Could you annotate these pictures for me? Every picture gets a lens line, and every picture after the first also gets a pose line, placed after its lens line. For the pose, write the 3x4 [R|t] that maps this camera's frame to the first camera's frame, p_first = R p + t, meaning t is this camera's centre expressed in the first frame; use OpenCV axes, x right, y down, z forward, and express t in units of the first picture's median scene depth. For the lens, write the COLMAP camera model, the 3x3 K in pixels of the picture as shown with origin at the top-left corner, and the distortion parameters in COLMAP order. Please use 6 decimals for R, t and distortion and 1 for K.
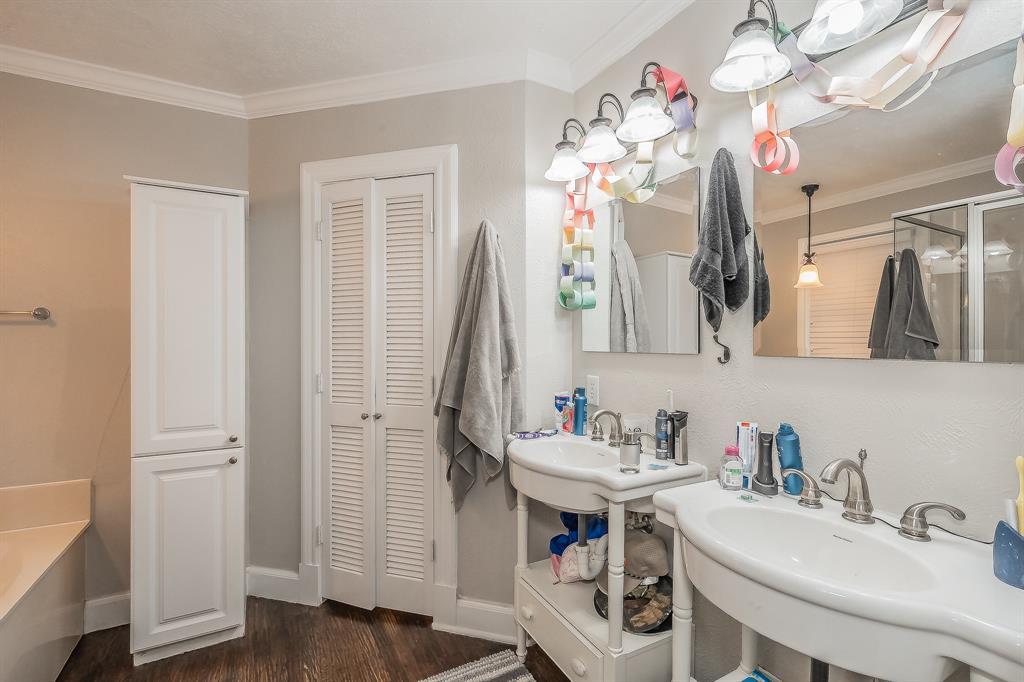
lens RADIAL K [[467.0, 0, 516.7], [0, 467.0, 344.3], [0, 0, 1]] dist [-0.000341, -0.000221]
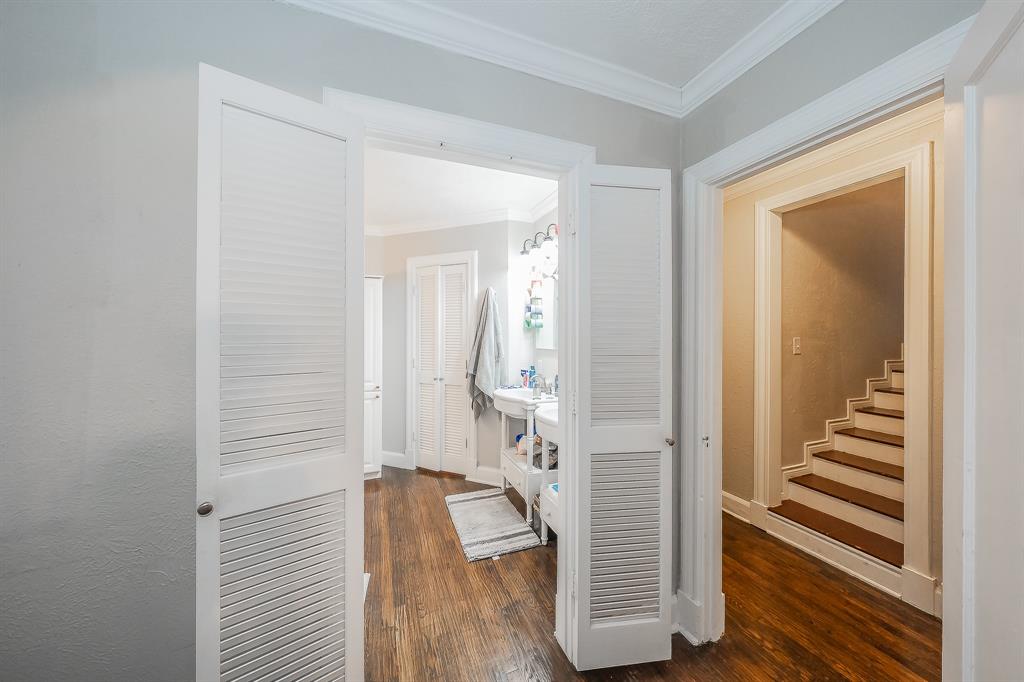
lens RADIAL K [[349.1, 0, 508.8], [0, 349.1, 339.7], [0, 0, 1]] dist [-0.001138, 0.000091]
pose [[0.990452, 0.002811, -0.137826, 0.239431], [-0.003377, 0.999987, -0.003873, -0.018496], [0.137813, 0.004301, 0.990449, -0.558672]]
